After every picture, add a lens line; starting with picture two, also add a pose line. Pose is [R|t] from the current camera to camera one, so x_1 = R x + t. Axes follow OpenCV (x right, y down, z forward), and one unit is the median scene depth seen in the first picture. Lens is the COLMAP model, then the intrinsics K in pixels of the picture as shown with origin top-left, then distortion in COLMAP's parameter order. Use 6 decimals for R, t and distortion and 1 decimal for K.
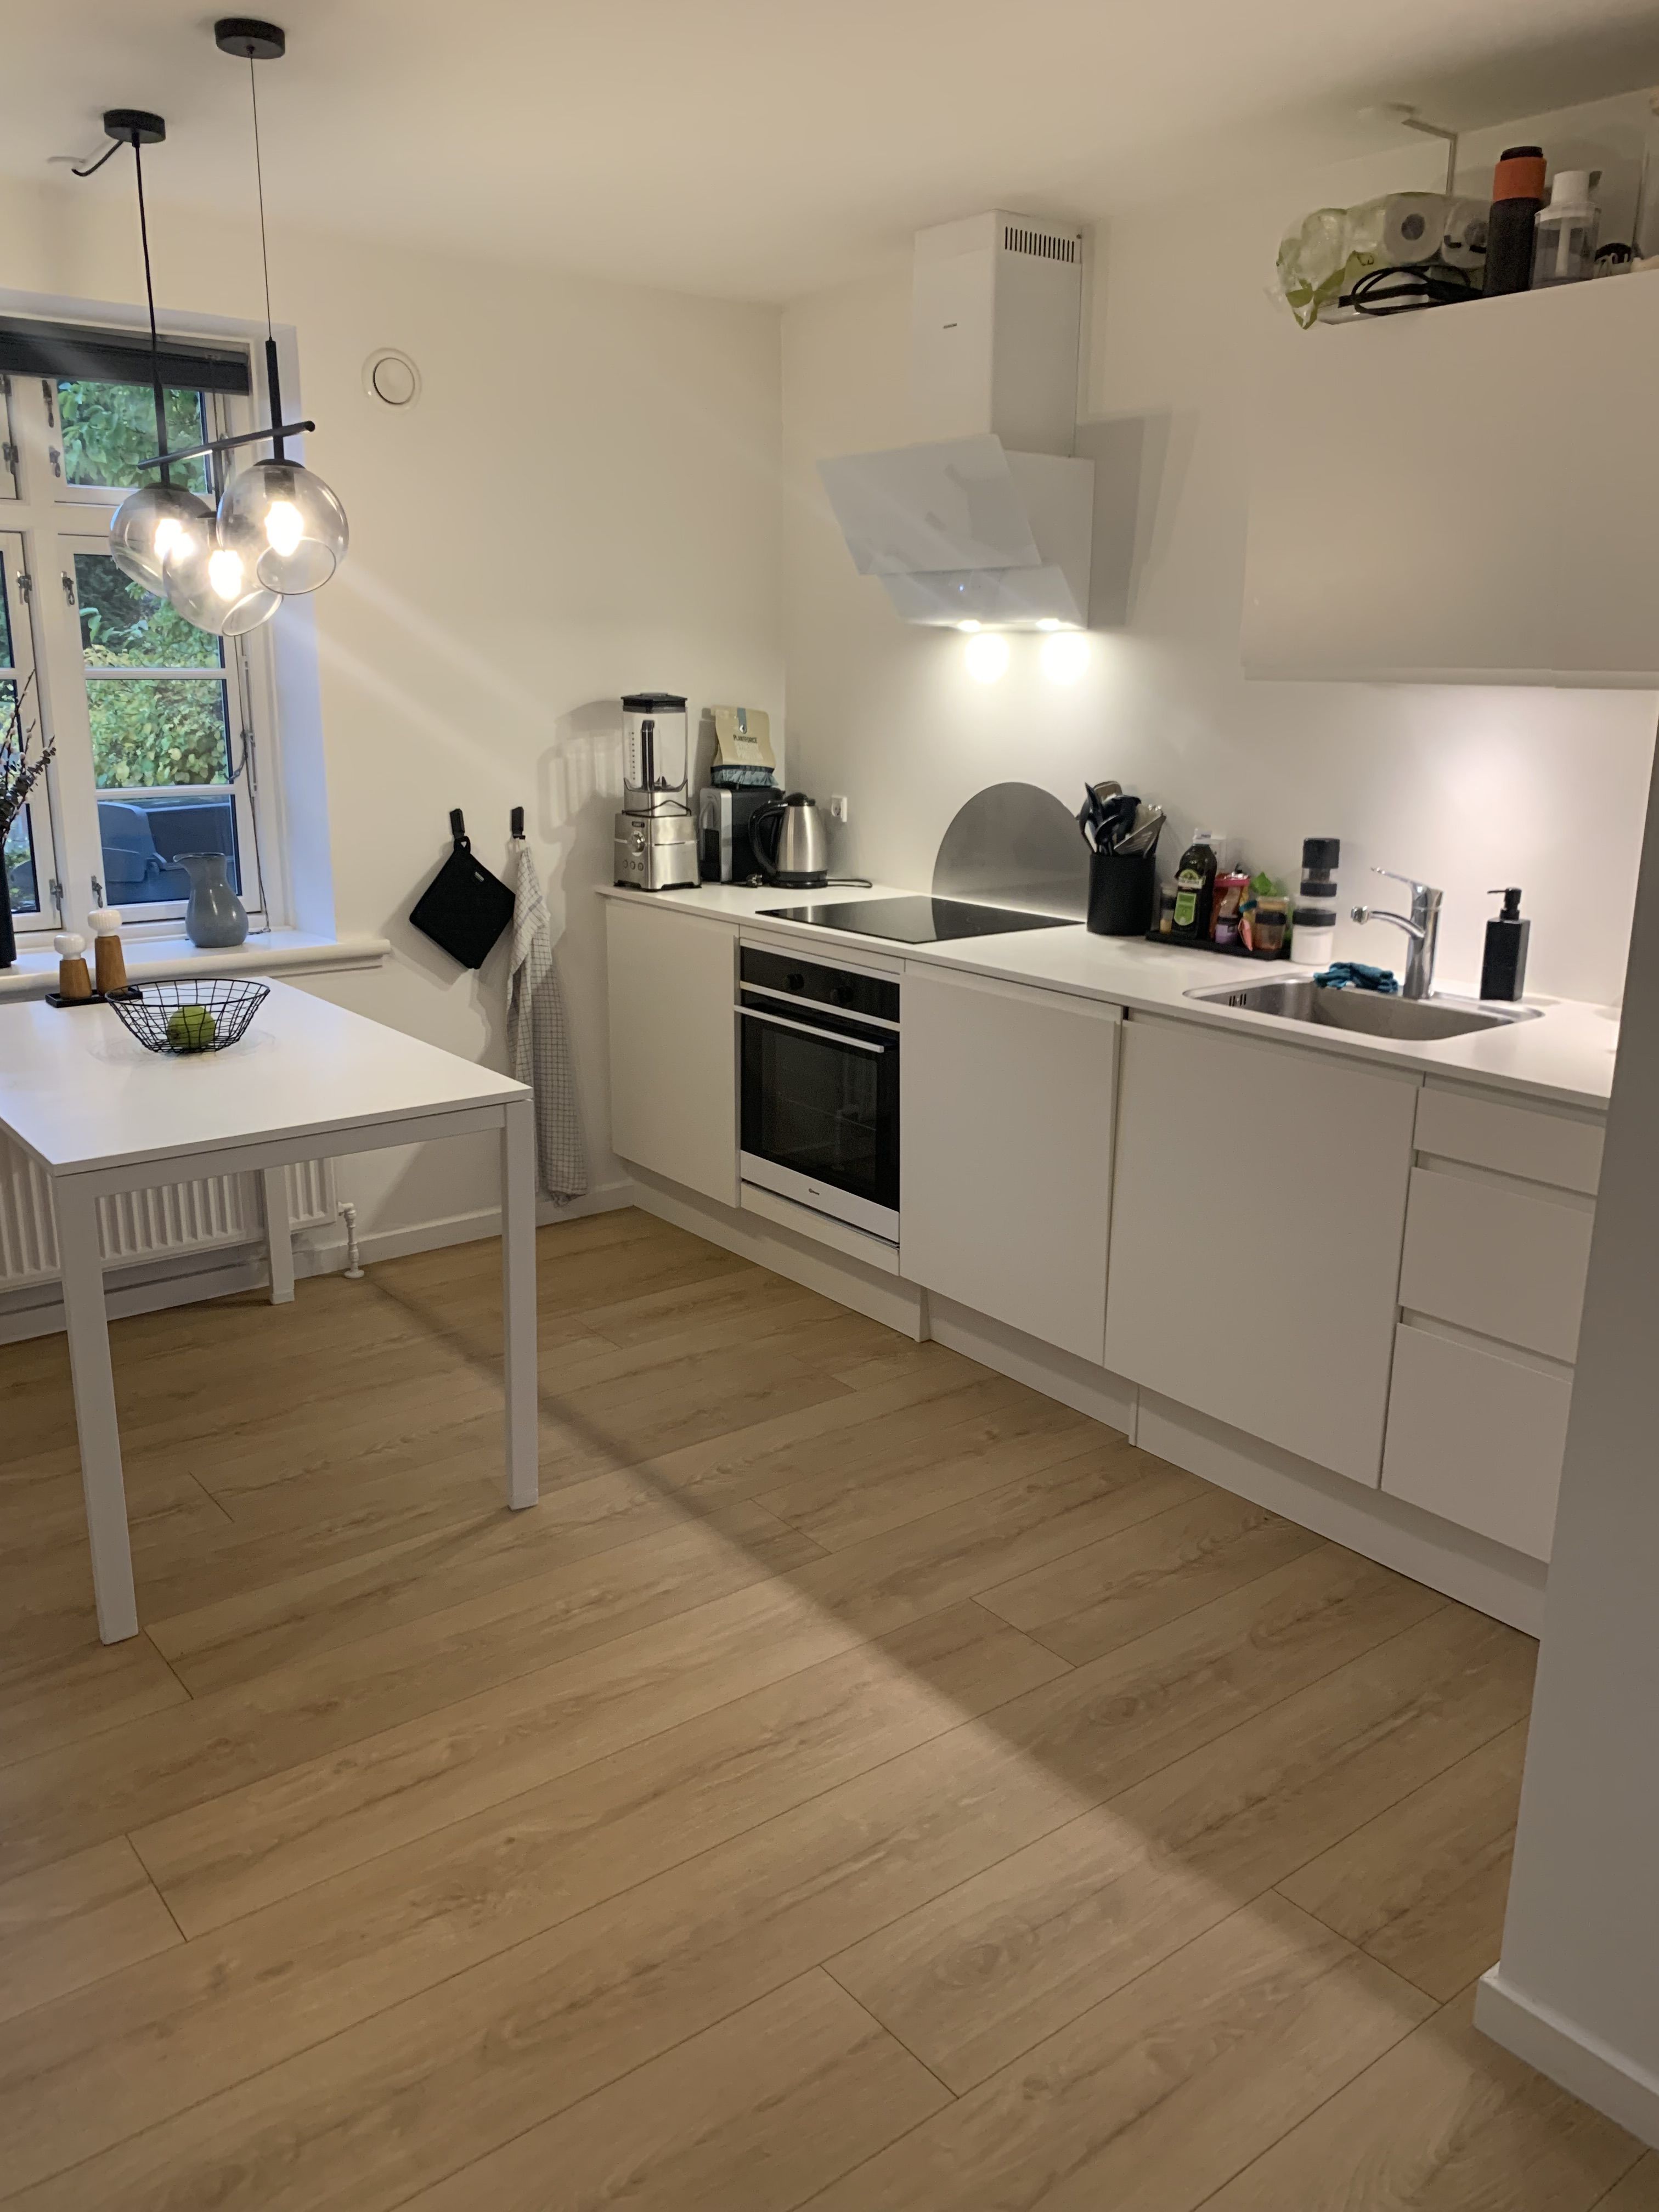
lens RADIAL K [[1717.0, 0, 829.5], [0, 1717.0, 1106.0], [0, 0, 1]] dist [0.002162, 0.000399]
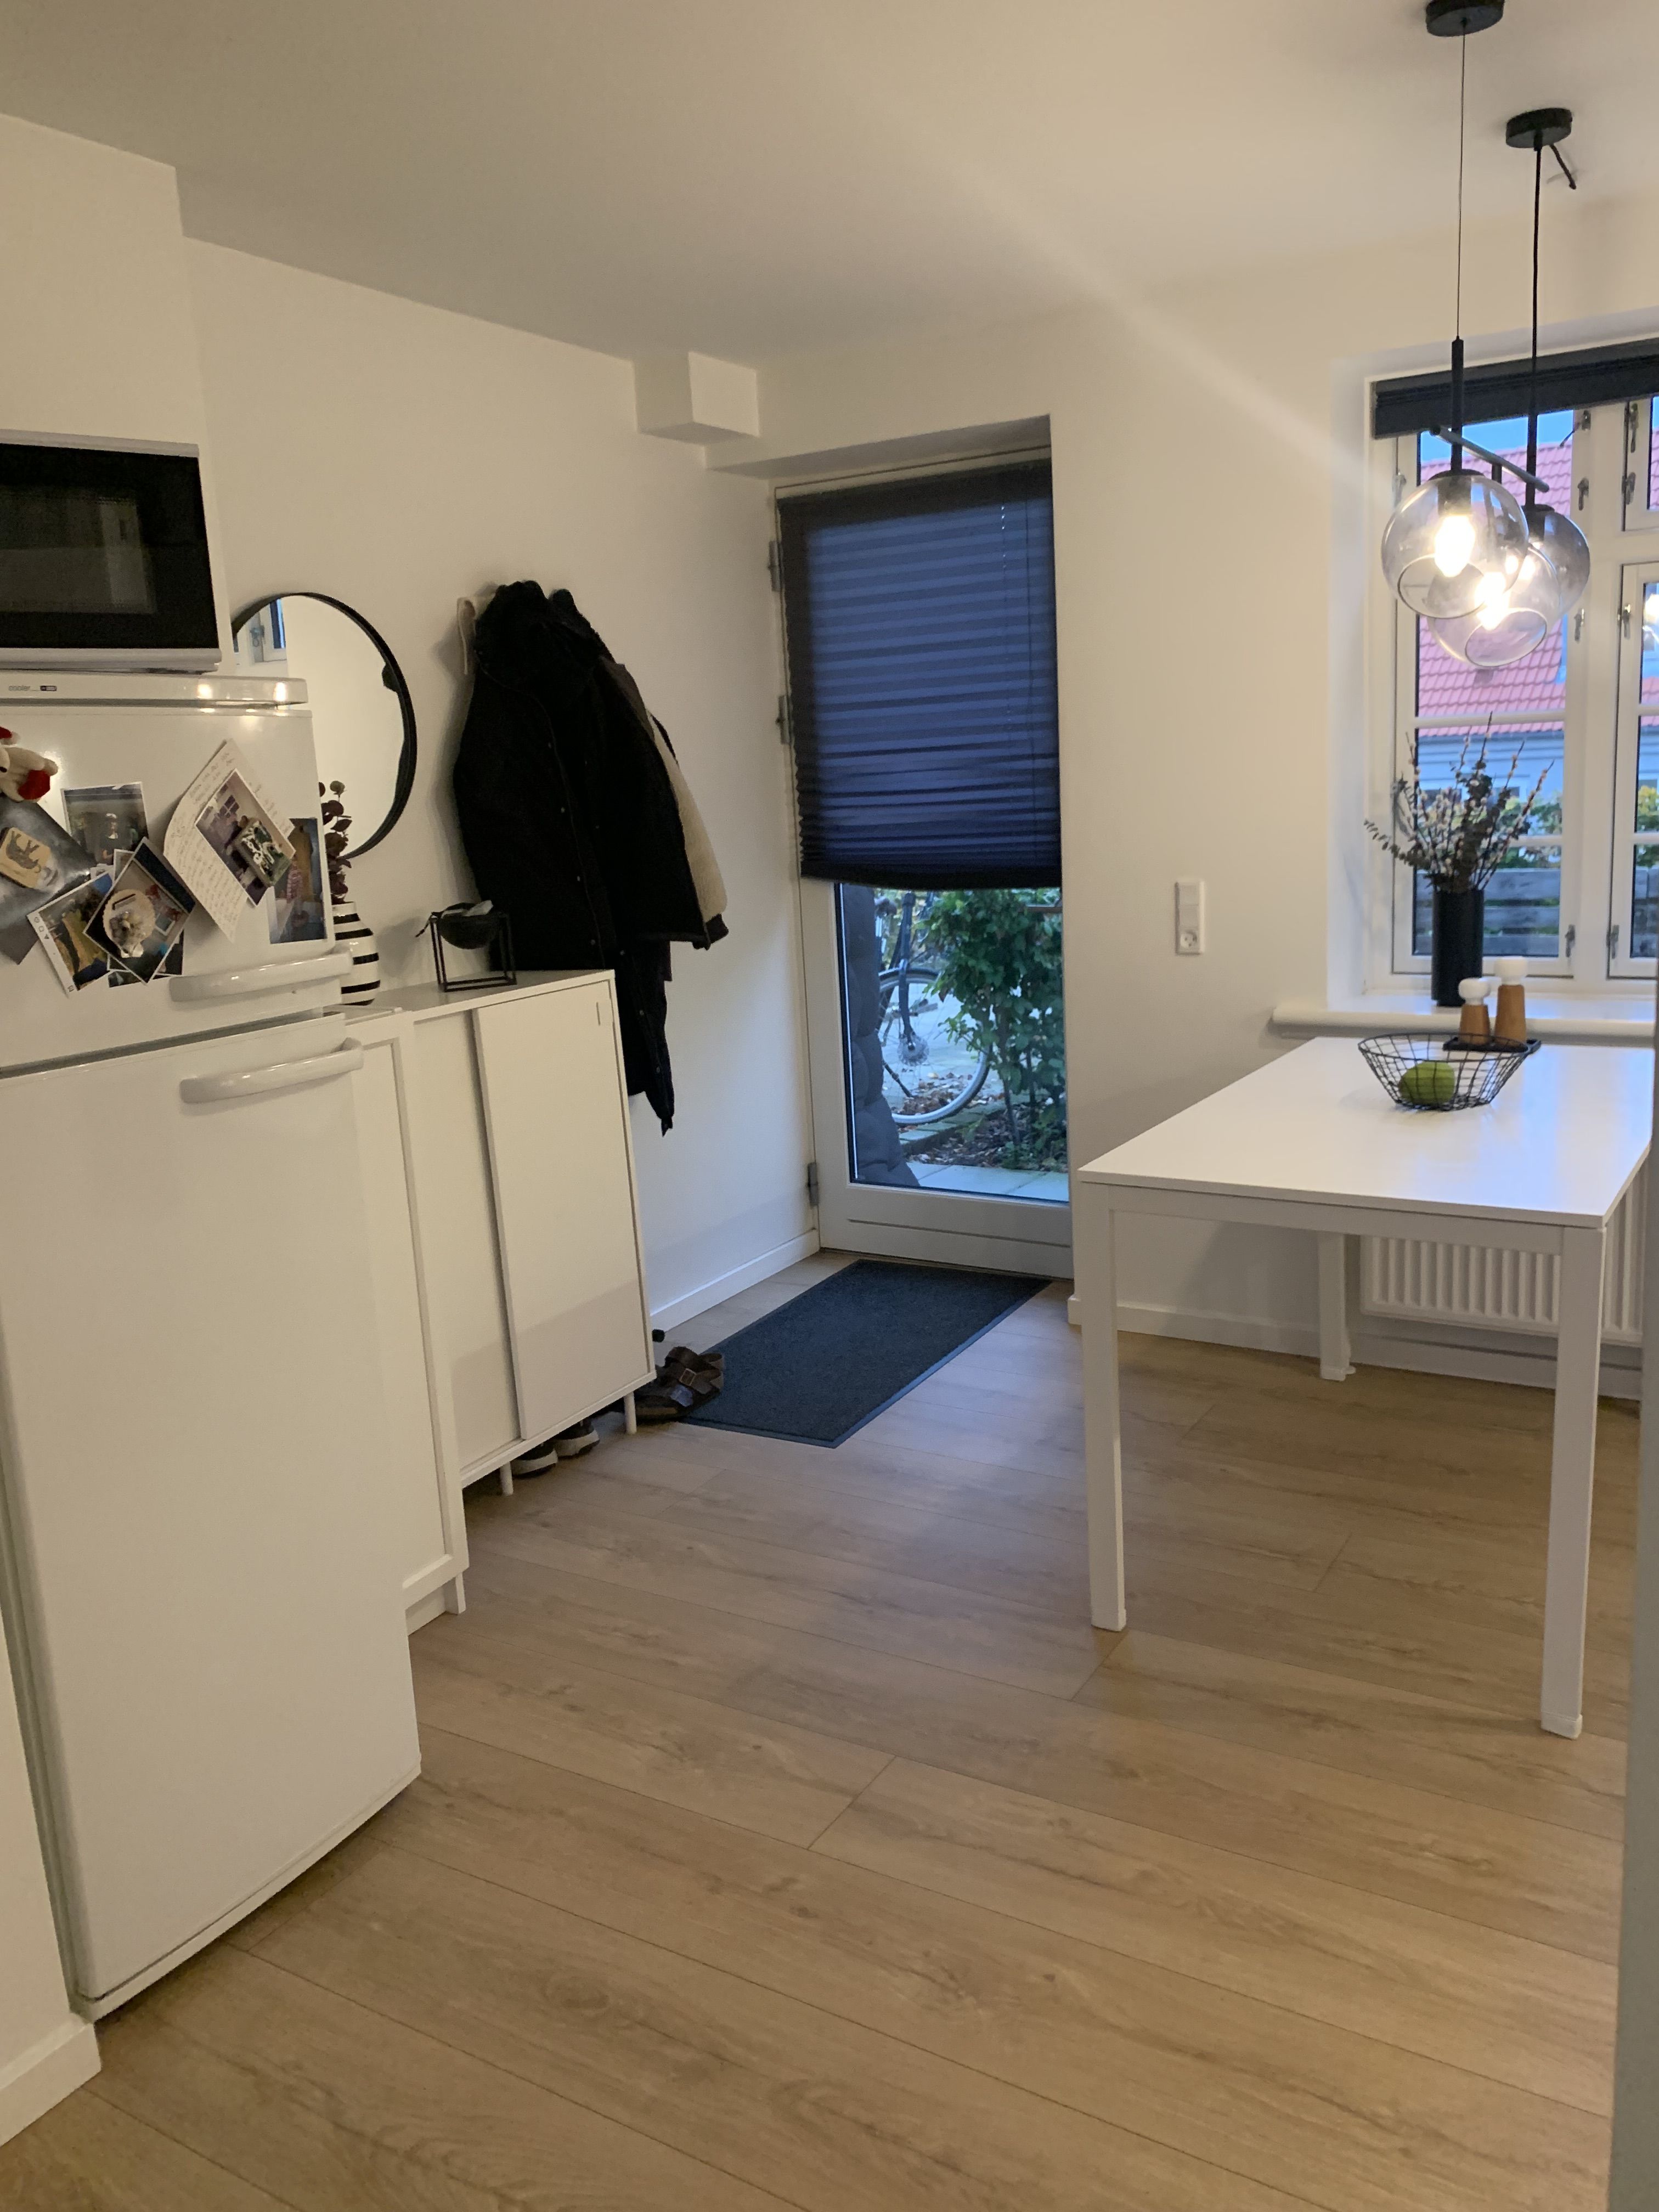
lens RADIAL K [[1697.5, 0, 829.5], [0, 1697.5, 1106.0], [0, 0, 1]] dist [0.000858, -0.000938]
pose [[0.356315, 0.166514, -0.919409, 0.439184], [-0.186357, 0.976887, 0.104701, -0.082307], [0.915593, 0.134032, 0.379111, 0.405872]]
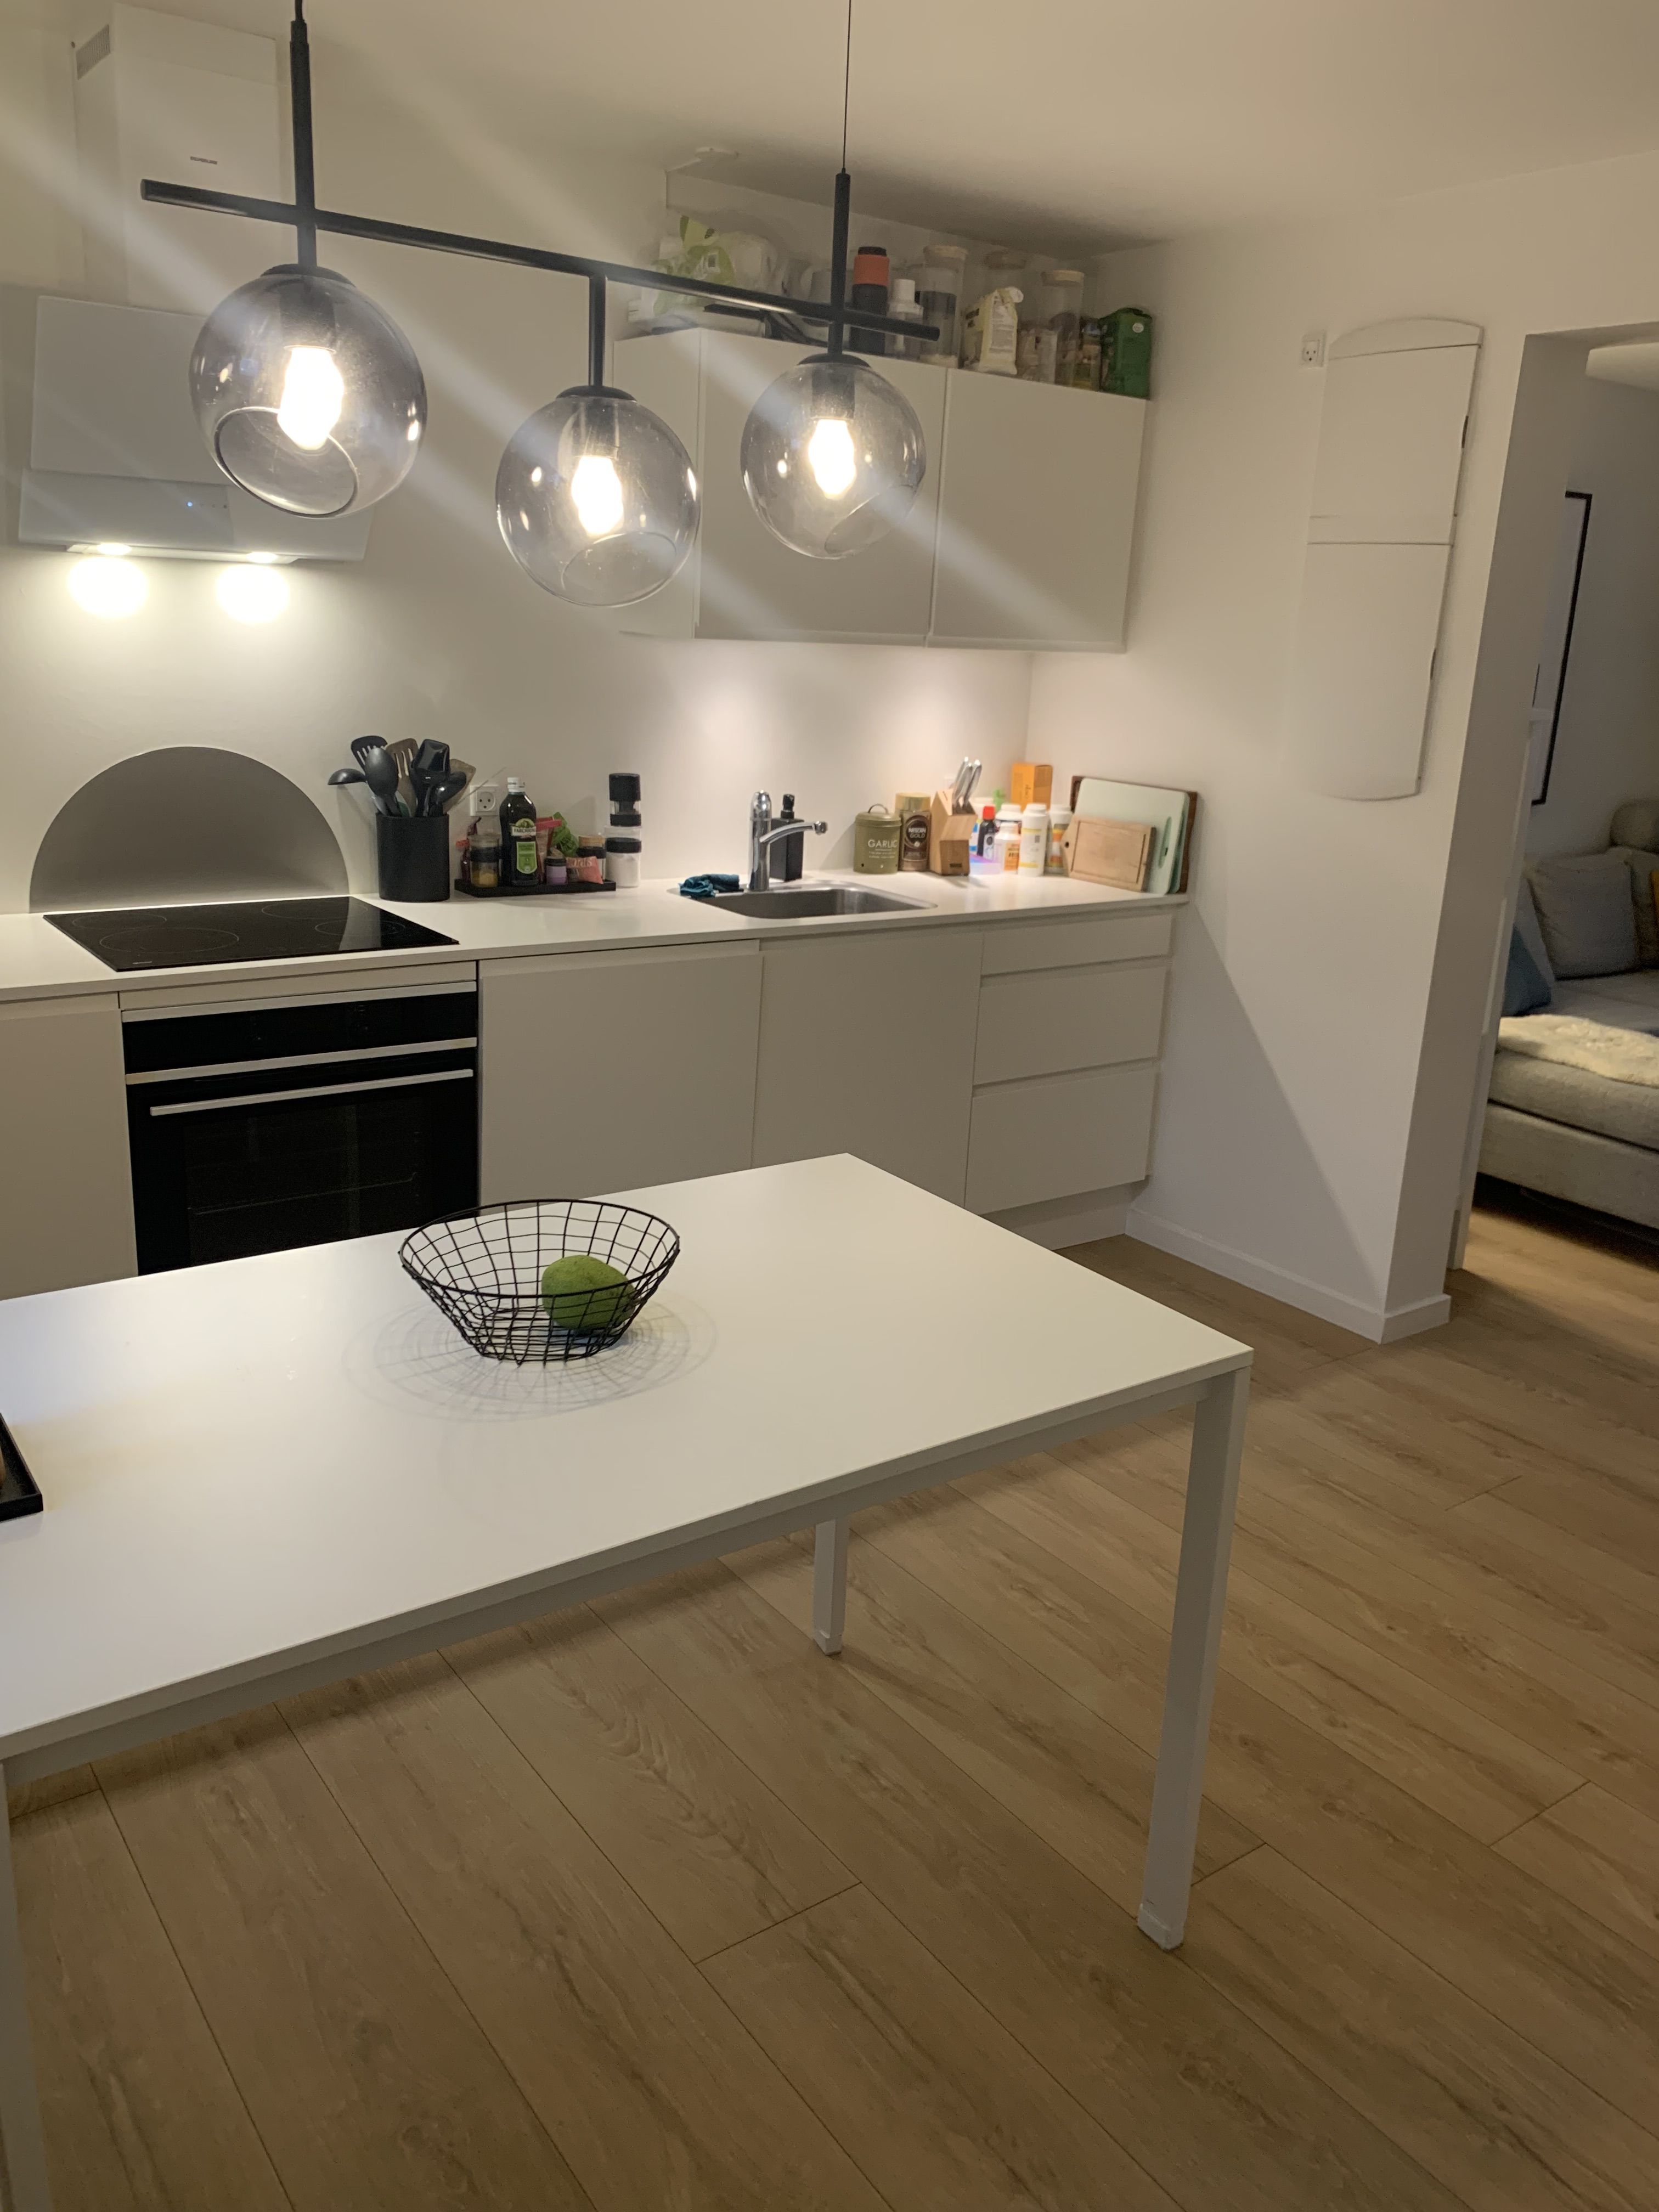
lens RADIAL K [[1722.7, 0, 833.4], [0, 1722.7, 1067.9], [0, 0, 1]] dist [-0.002067, -0.003231]
pose [[0.021765, -0.266486, 0.963593, -1.075561], [0.199386, 0.945616, 0.257011, -0.298415], [-0.979679, 0.186533, 0.073715, 1.023245]]
